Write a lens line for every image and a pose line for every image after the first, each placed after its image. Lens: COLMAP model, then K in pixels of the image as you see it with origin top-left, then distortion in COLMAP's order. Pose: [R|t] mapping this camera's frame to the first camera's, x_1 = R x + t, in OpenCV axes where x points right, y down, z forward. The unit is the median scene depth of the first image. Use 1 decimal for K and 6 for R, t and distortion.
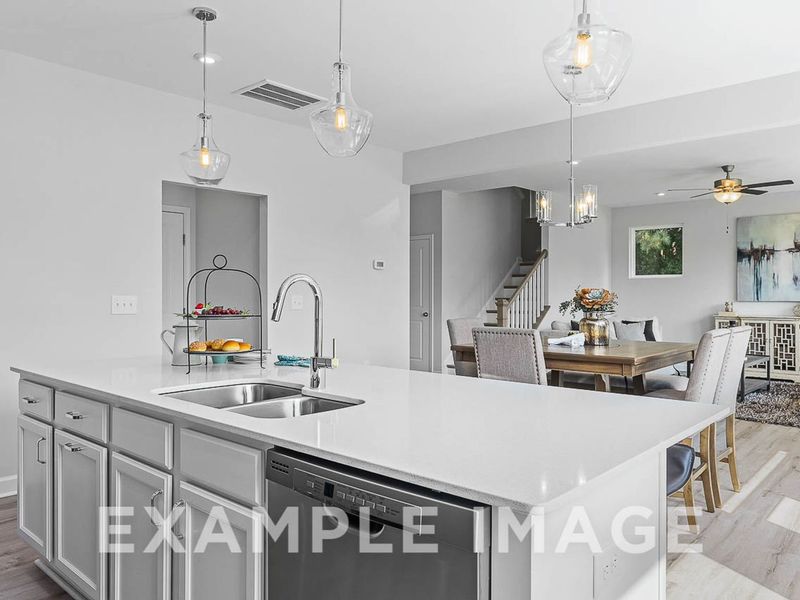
lens RADIAL K [[603.5, 0, 399.9], [0, 603.5, 294.4], [0, 0, 1]] dist [-0.006923, -0.003042]
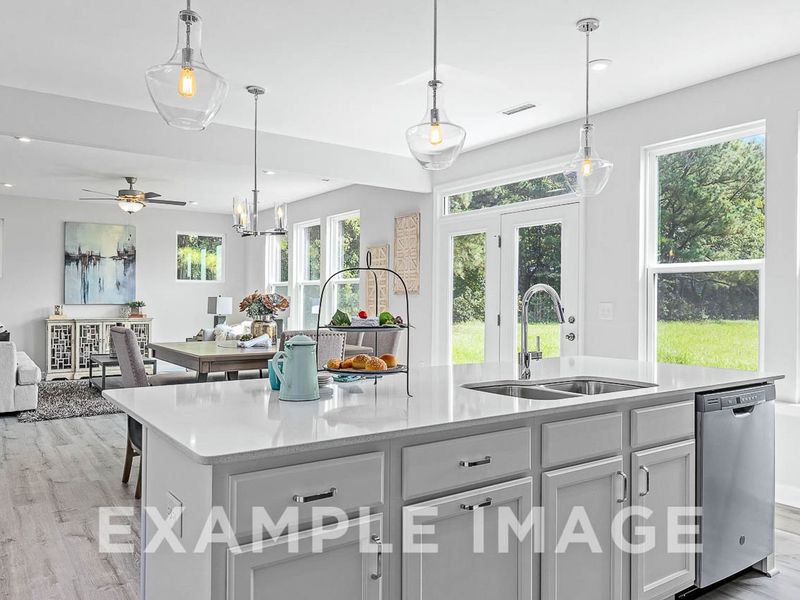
lens RADIAL K [[603.5, 0, 401.7], [0, 603.5, 300.4], [0, 0, 1]] dist [-0.006923, -0.003042]
pose [[0.224624, 0.003674, 0.974439, -0.308364], [-0.008566, 0.999962, -0.001796, 0.001977], [-0.974408, -0.007943, 0.224647, 0.229314]]
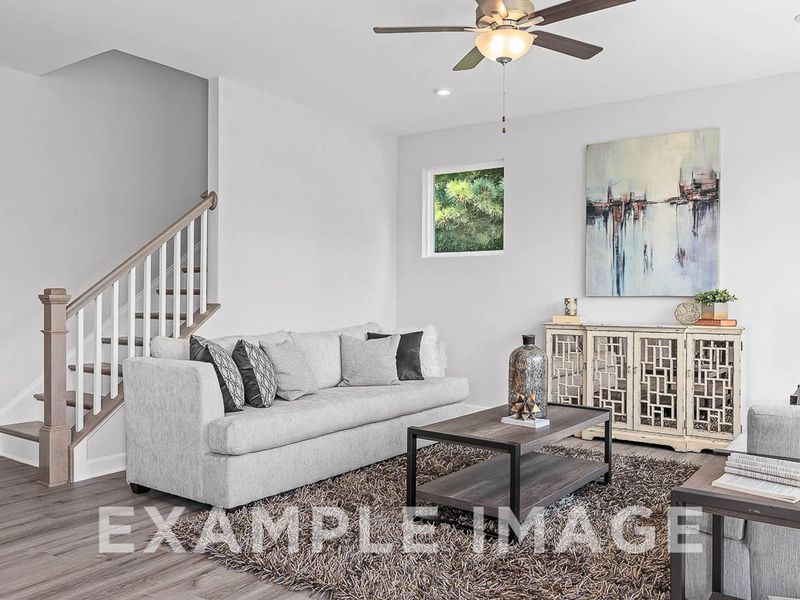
lens RADIAL K [[666.1, 0, 401.3], [0, 666.1, 301.2], [0, 0, 1]] dist [-0.010303, -0.000458]
pose [[0.992658, 0.002609, 0.120928, 0.330267], [-0.003725, 0.999953, 0.009000, 0.011261], [-0.120899, -0.009384, 0.992620, 0.430213]]
